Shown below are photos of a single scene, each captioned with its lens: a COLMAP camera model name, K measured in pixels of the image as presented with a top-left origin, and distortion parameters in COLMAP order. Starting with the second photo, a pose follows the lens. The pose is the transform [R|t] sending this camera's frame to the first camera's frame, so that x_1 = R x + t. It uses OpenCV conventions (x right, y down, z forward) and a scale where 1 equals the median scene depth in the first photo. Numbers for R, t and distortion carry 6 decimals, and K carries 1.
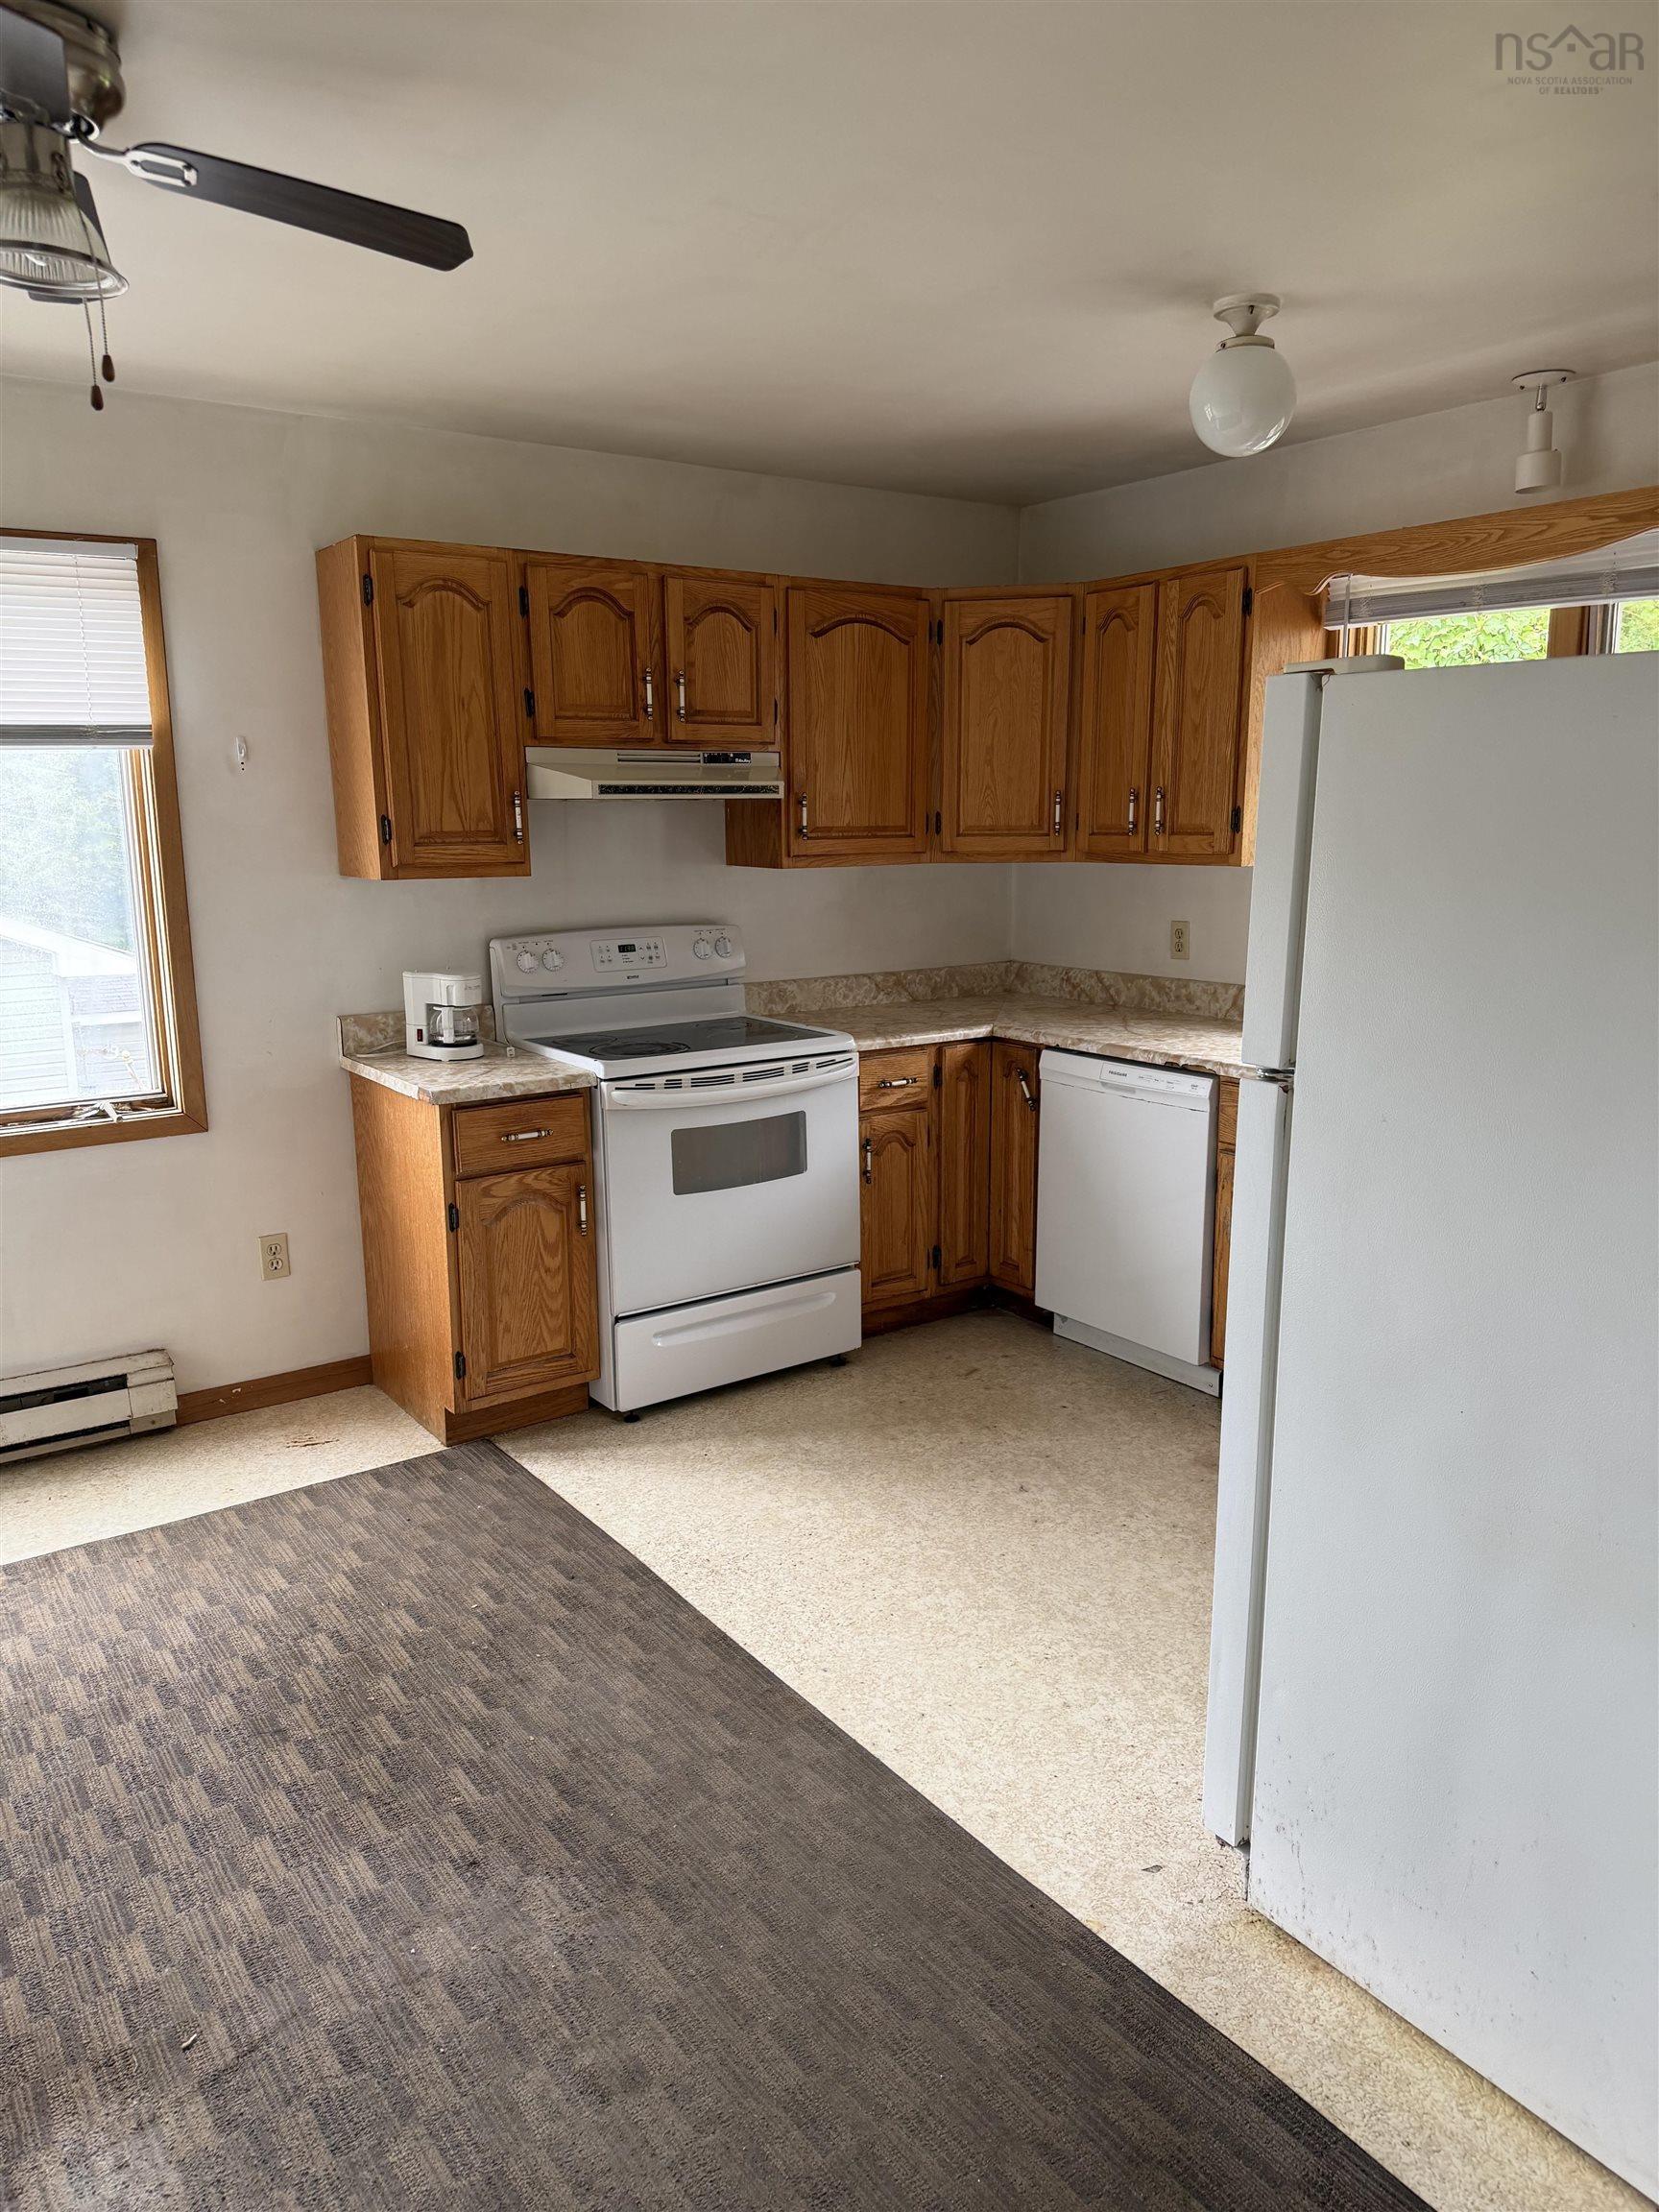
lens RADIAL K [[1537.2, 0, 829.0], [0, 1537.2, 1110.3], [0, 0, 1]] dist [0.002709, -0.014424]
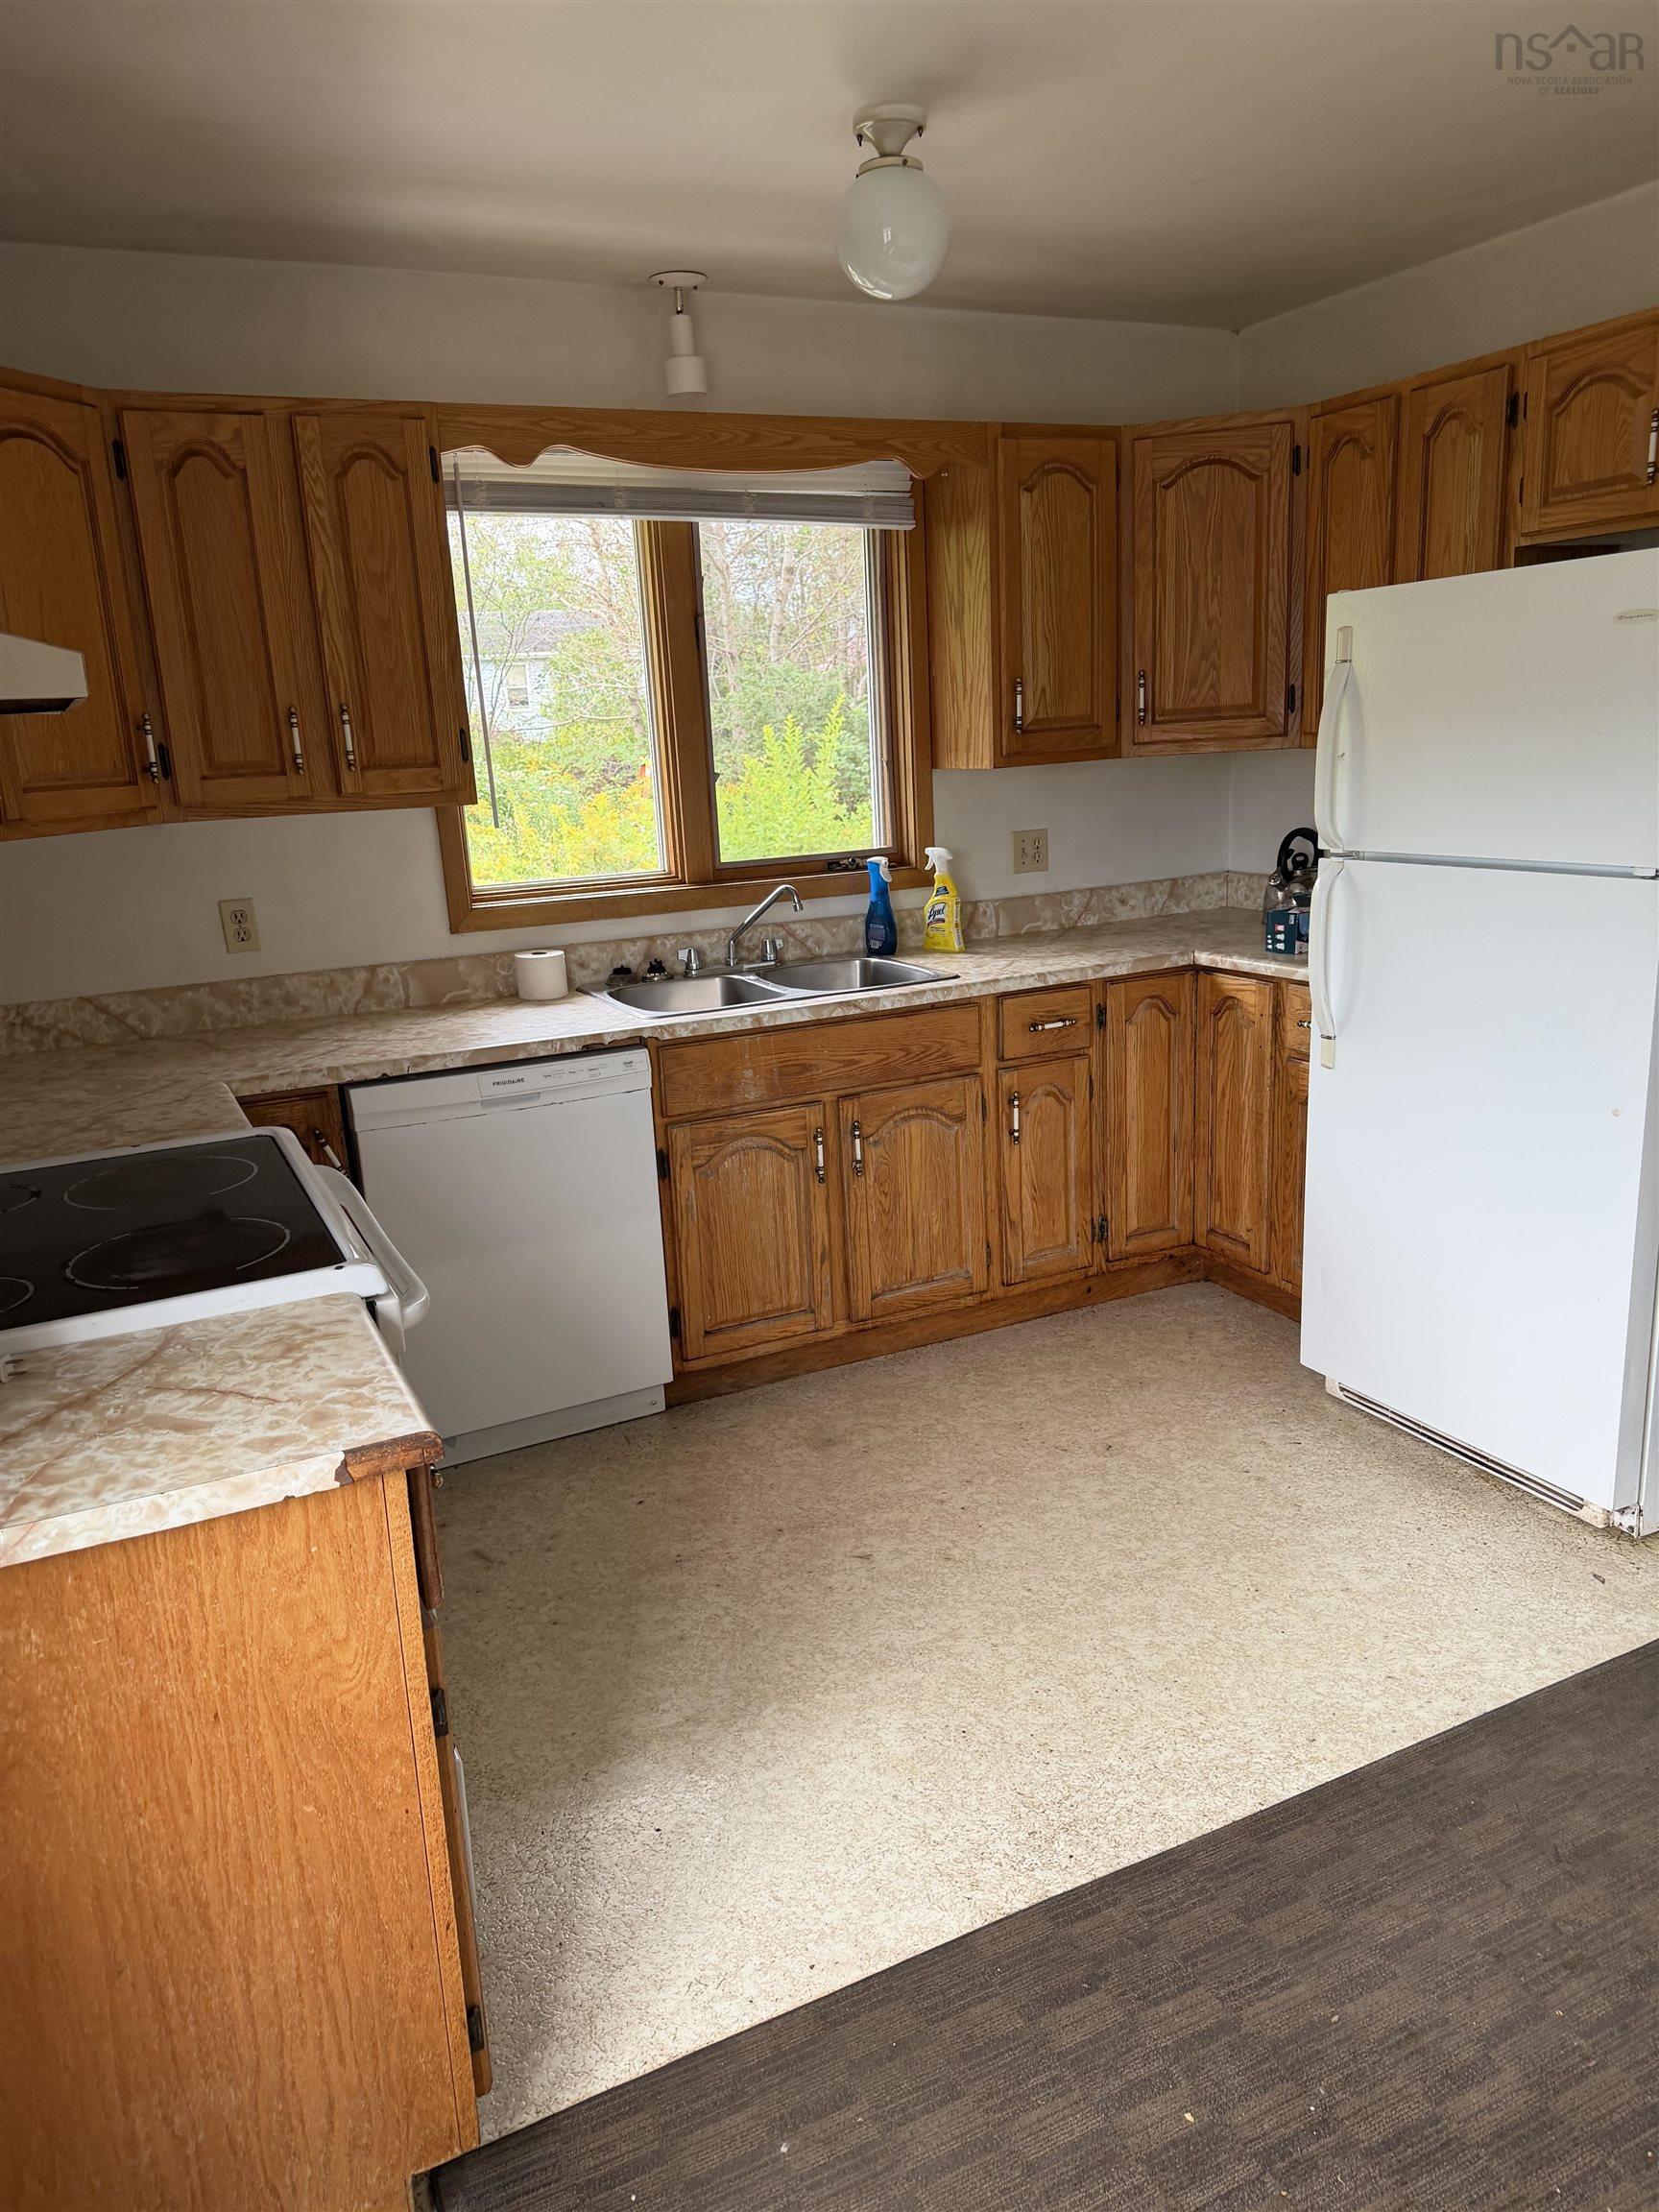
lens RADIAL K [[1537.2, 0, 831.2], [0, 1537.2, 1109.9], [0, 0, 1]] dist [0.002709, -0.014424]
pose [[0.161135, -0.243132, 0.956516, -0.501884], [0.237517, 0.950249, 0.201527, -0.122557], [-0.957926, 0.194715, 0.210866, 0.675860]]
